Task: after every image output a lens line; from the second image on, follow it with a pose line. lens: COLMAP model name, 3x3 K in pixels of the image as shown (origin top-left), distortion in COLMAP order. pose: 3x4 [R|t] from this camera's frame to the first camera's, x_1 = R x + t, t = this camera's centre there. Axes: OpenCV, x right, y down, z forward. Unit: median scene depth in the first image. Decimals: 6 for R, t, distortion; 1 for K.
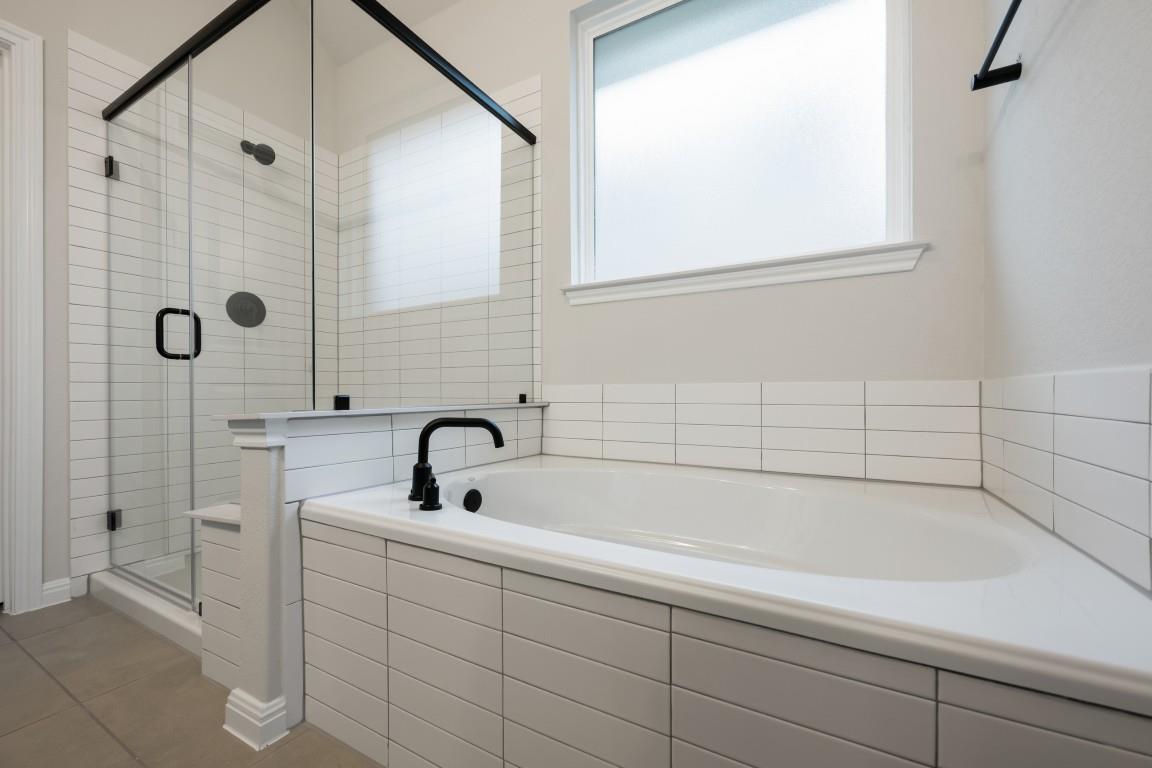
lens RADIAL K [[453.9, 0, 573.9], [0, 453.9, 390.2], [0, 0, 1]] dist [-0.000803, 0.000028]
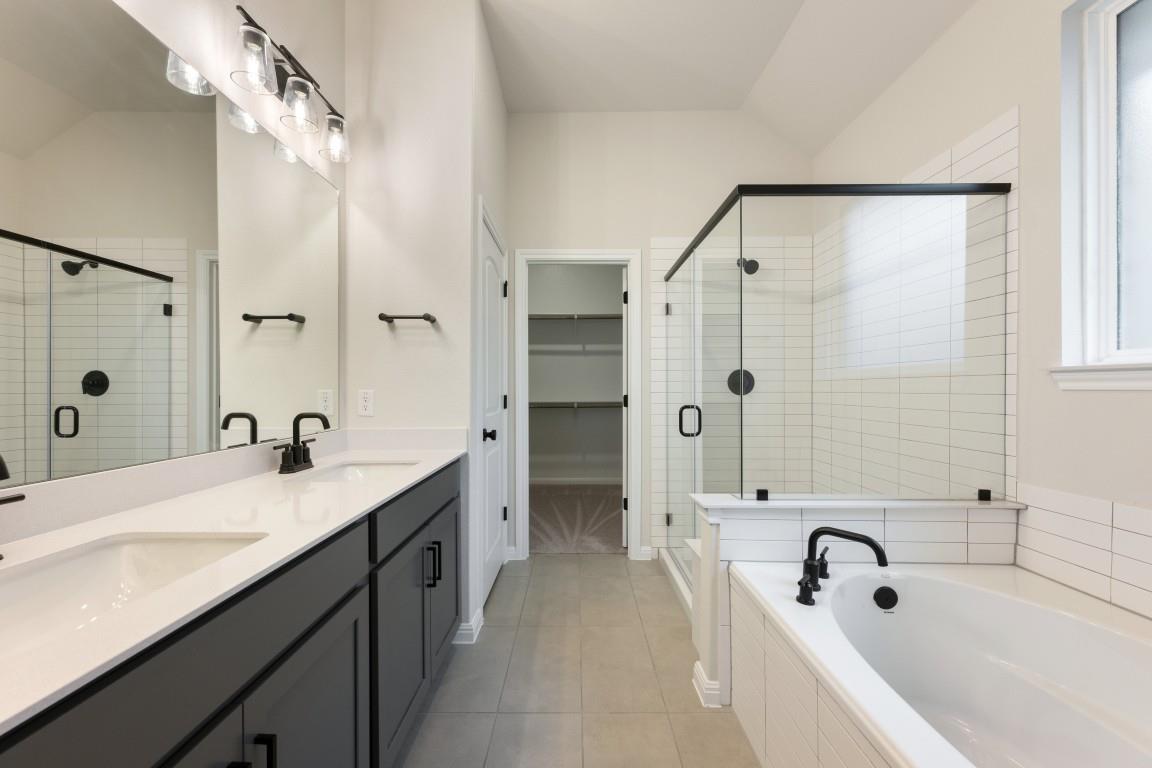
lens RADIAL K [[455.5, 0, 577.1], [0, 455.5, 390.9], [0, 0, 1]] dist [-0.001445, 0.000374]
pose [[0.490421, 0.005467, -0.871469, 0.283115], [-0.000706, 0.999982, 0.005875, -0.199561], [0.871486, -0.002266, 0.490416, -0.117527]]
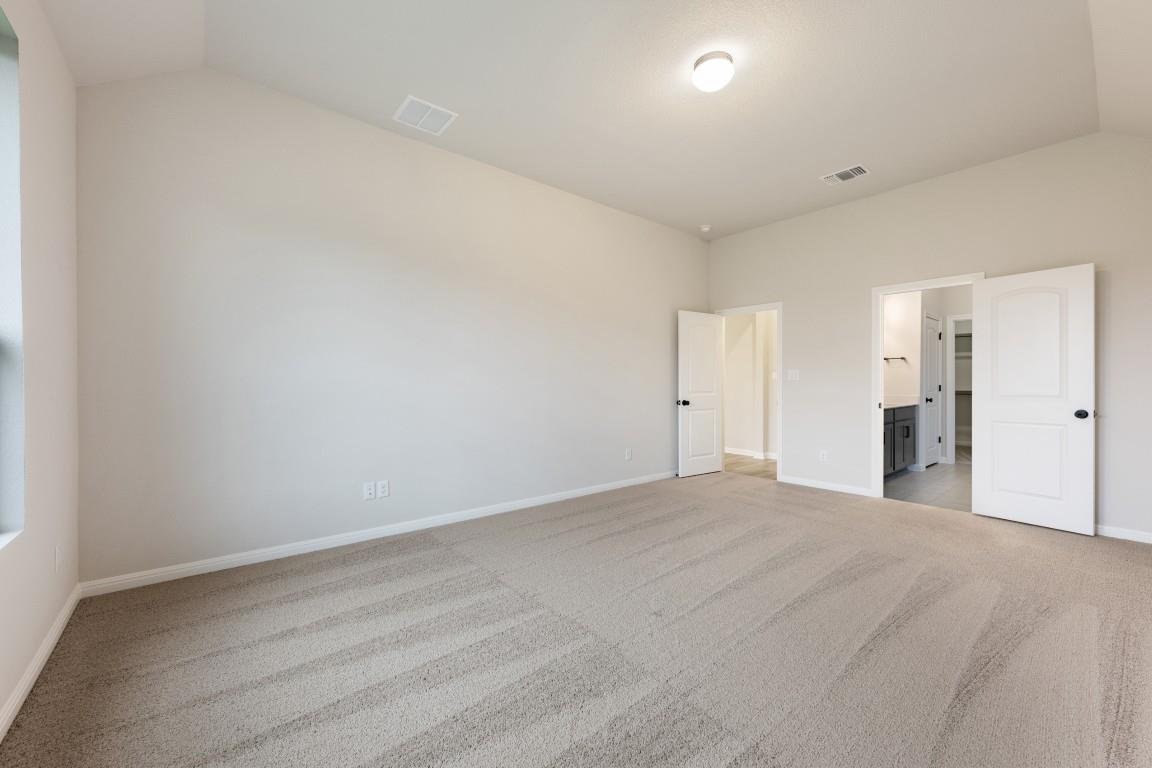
lens RADIAL K [[461.8, 0, 576.0], [0, 461.8, 392.9], [0, 0, 1]] dist [-0.000619, 0.000131]
pose [[-0.352669, 0.013401, -0.935652, 3.051039], [0.006528, 0.999908, 0.011861, -0.176842], [0.935726, -0.001925, -0.352724, -0.910484]]
